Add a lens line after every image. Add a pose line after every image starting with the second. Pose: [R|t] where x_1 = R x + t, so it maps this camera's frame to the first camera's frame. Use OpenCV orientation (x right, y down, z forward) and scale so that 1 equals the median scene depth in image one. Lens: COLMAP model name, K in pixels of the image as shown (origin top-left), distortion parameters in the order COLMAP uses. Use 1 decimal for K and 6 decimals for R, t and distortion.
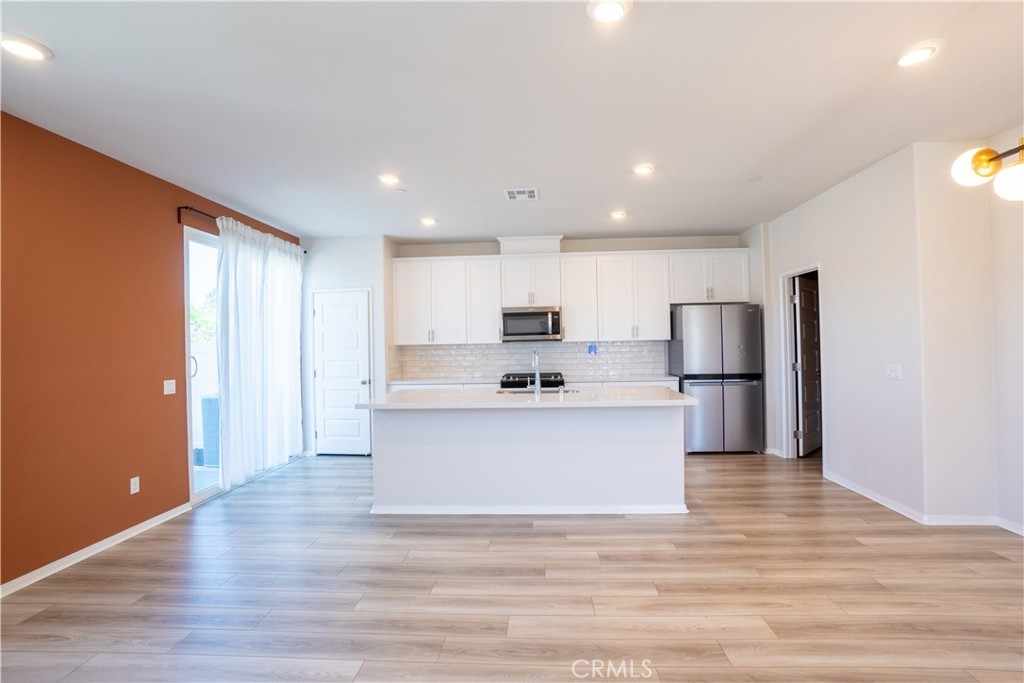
lens RADIAL K [[466.9, 0, 514.5], [0, 466.9, 339.9], [0, 0, 1]] dist [-0.065346, 0.023187]
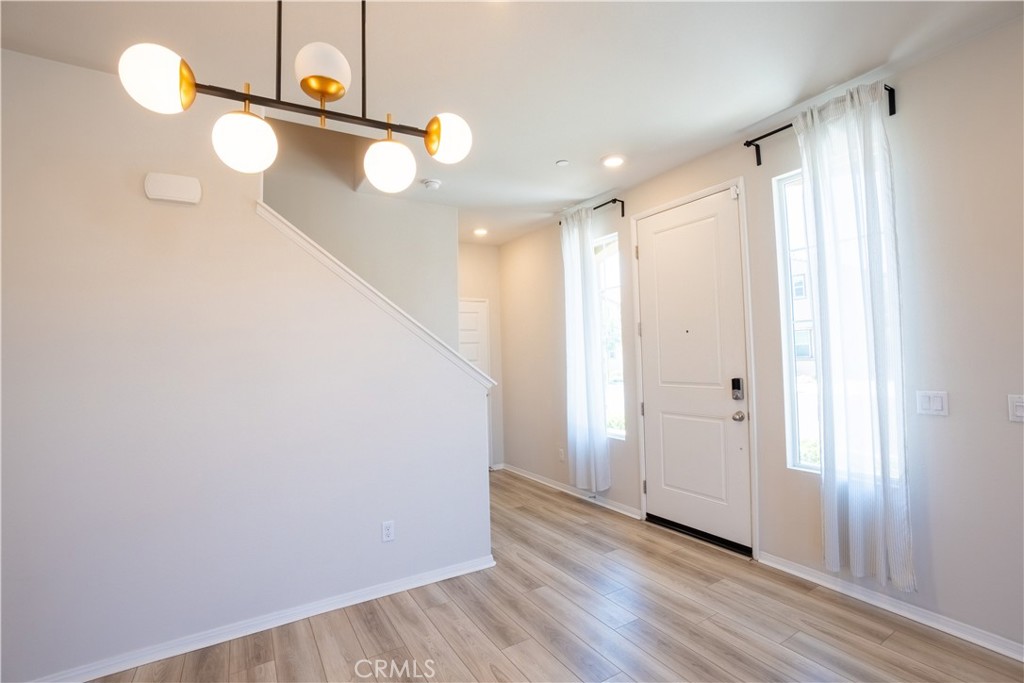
lens RADIAL K [[461.2, 0, 515.7], [0, 461.2, 341.0], [0, 0, 1]] dist [-0.063735, 0.023033]
pose [[-0.572123, 0.064263, 0.817647, 0.125335], [0.032059, 0.997916, -0.055999, -0.001241], [-0.819541, -0.005826, -0.572990, 0.362485]]
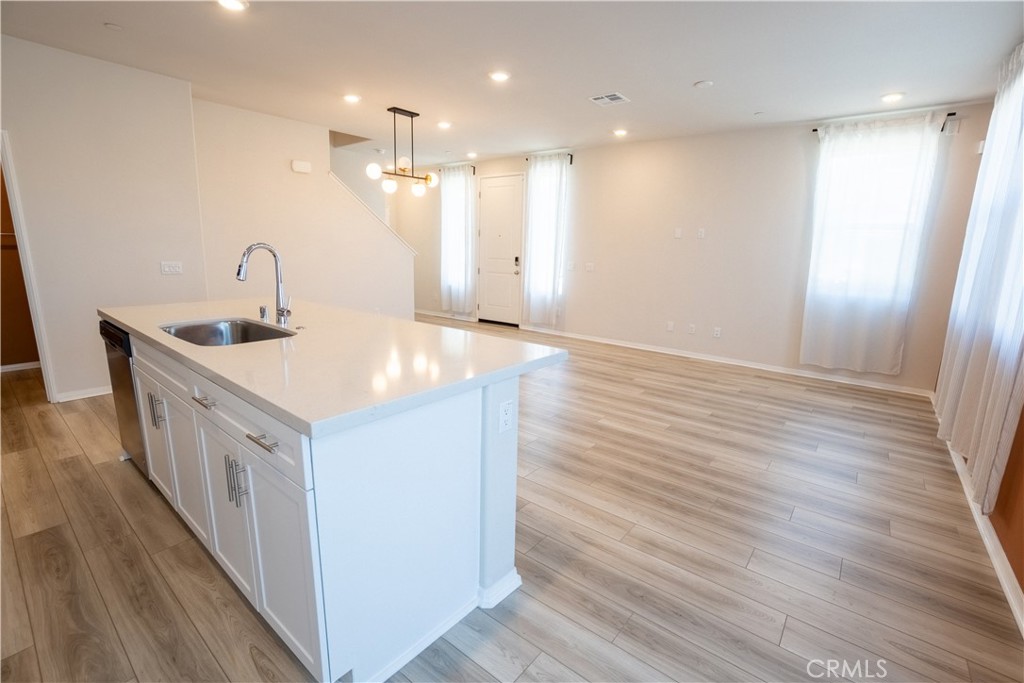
lens RADIAL K [[461.2, 0, 515.7], [0, 461.2, 341.0], [0, 0, 1]] dist [-0.063735, 0.023033]
pose [[-0.818297, -0.116649, 0.562835, -0.415213], [-0.016250, 0.983495, 0.180207, 0.022906], [-0.574566, 0.138316, -0.806686, 1.022163]]
